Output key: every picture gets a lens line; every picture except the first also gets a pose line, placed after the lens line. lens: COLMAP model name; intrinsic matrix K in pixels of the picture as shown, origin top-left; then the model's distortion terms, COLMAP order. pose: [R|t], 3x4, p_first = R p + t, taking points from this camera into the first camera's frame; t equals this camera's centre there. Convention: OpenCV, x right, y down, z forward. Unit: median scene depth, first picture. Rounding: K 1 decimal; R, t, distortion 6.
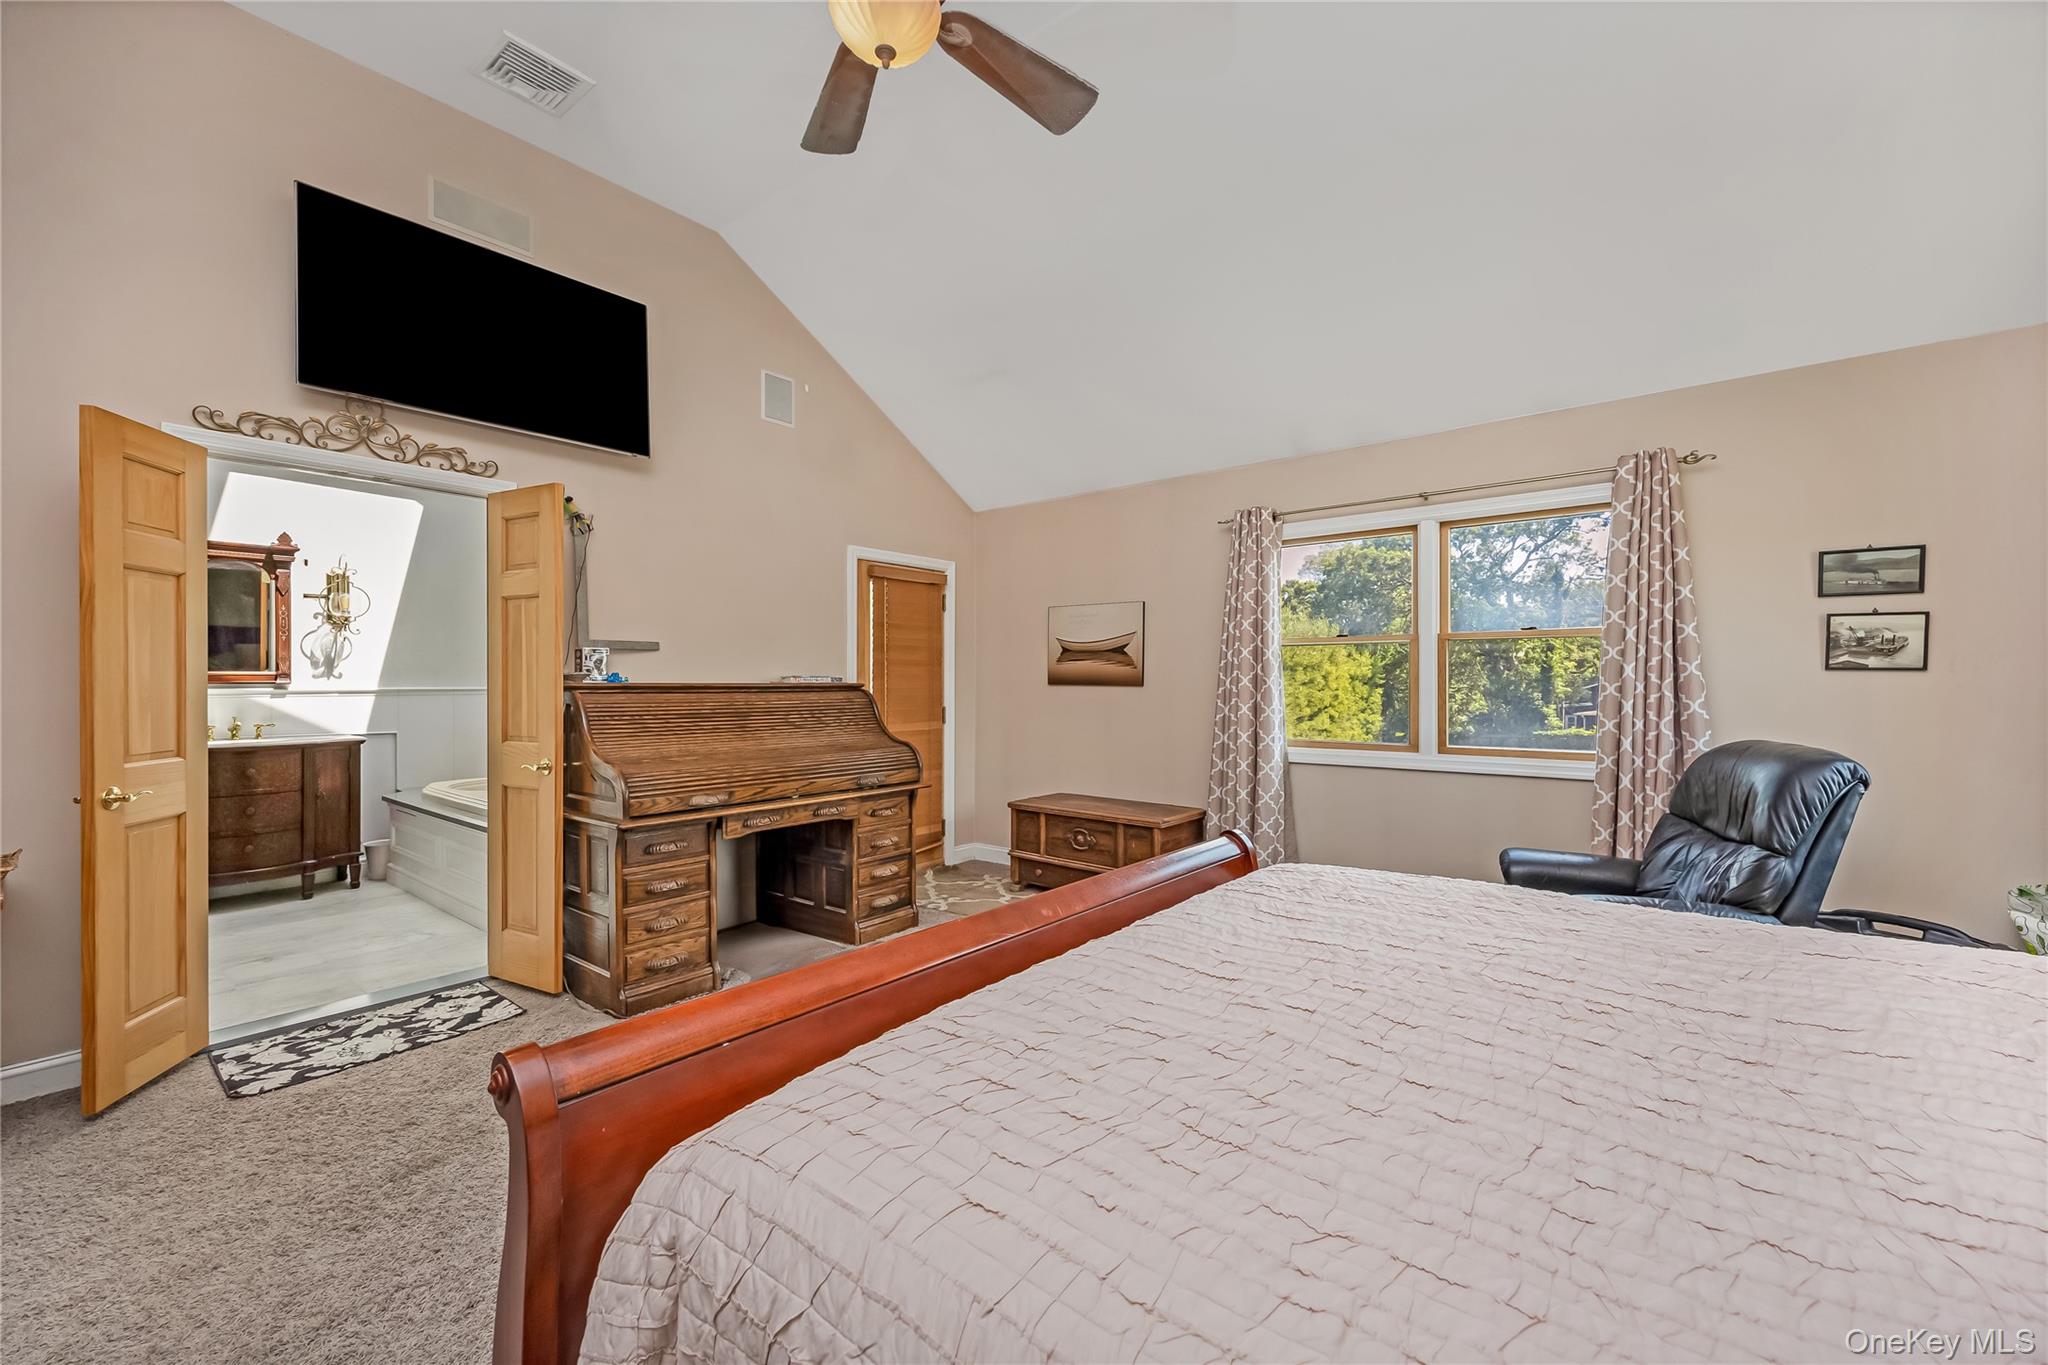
lens RADIAL K [[799.3, 0, 1024.0], [0, 799.3, 682.5], [0, 0, 1]] dist [-0.001768, -0.000141]
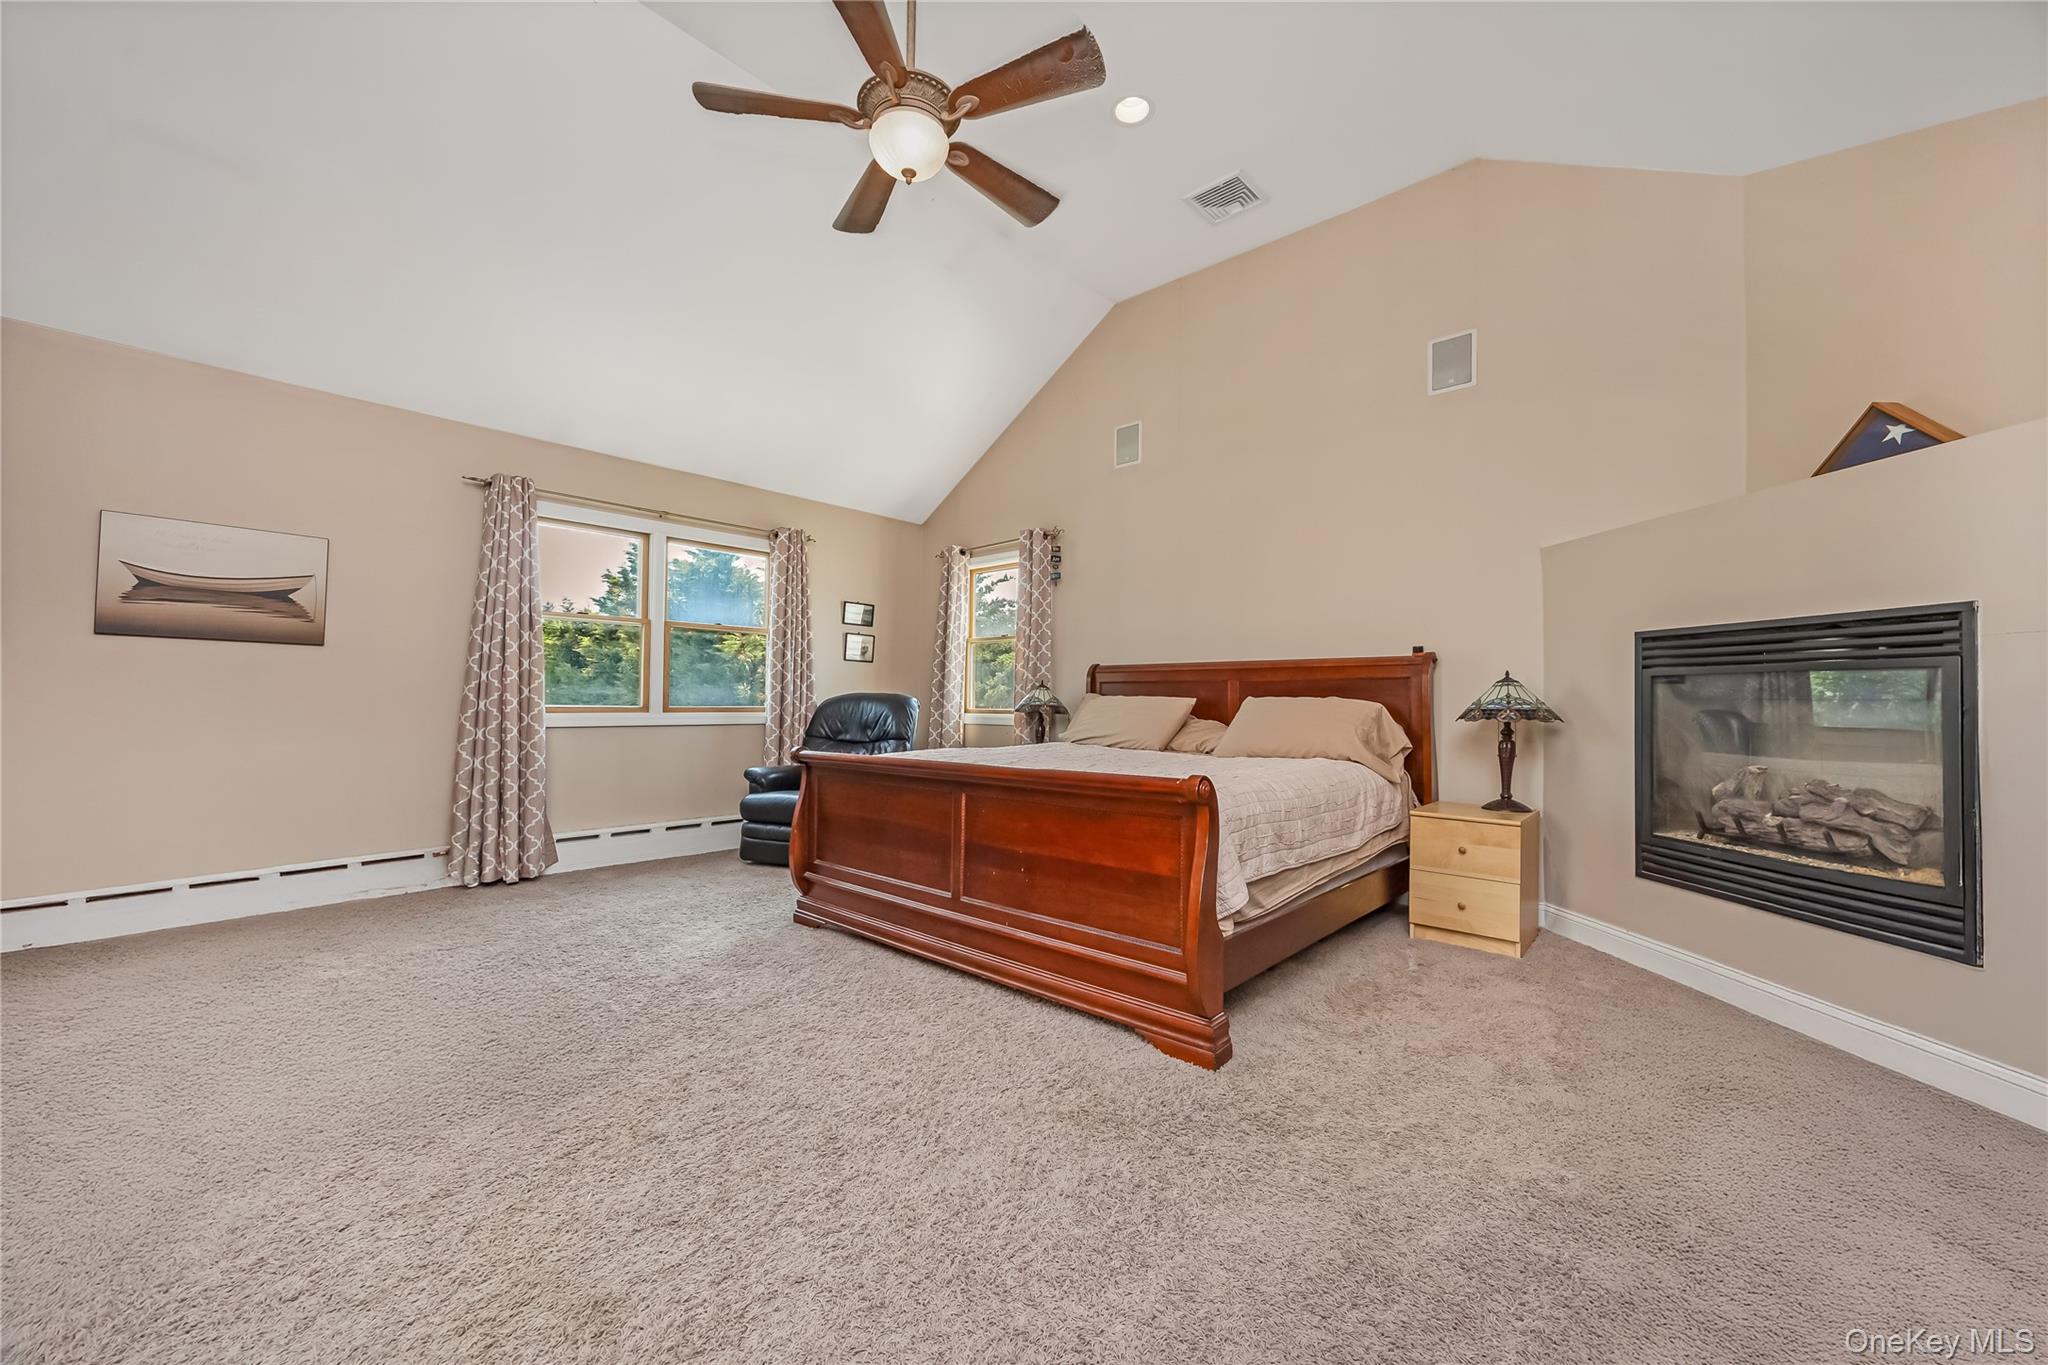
lens RADIAL K [[799.3, 0, 1024.0], [0, 799.3, 682.5], [0, 0, 1]] dist [-0.001768, -0.000141]
pose [[0.059803, 0.023737, 0.997928, -0.589173], [-0.013362, 0.999647, -0.022977, 0.048955], [-0.998121, -0.011960, 0.060099, 0.267558]]
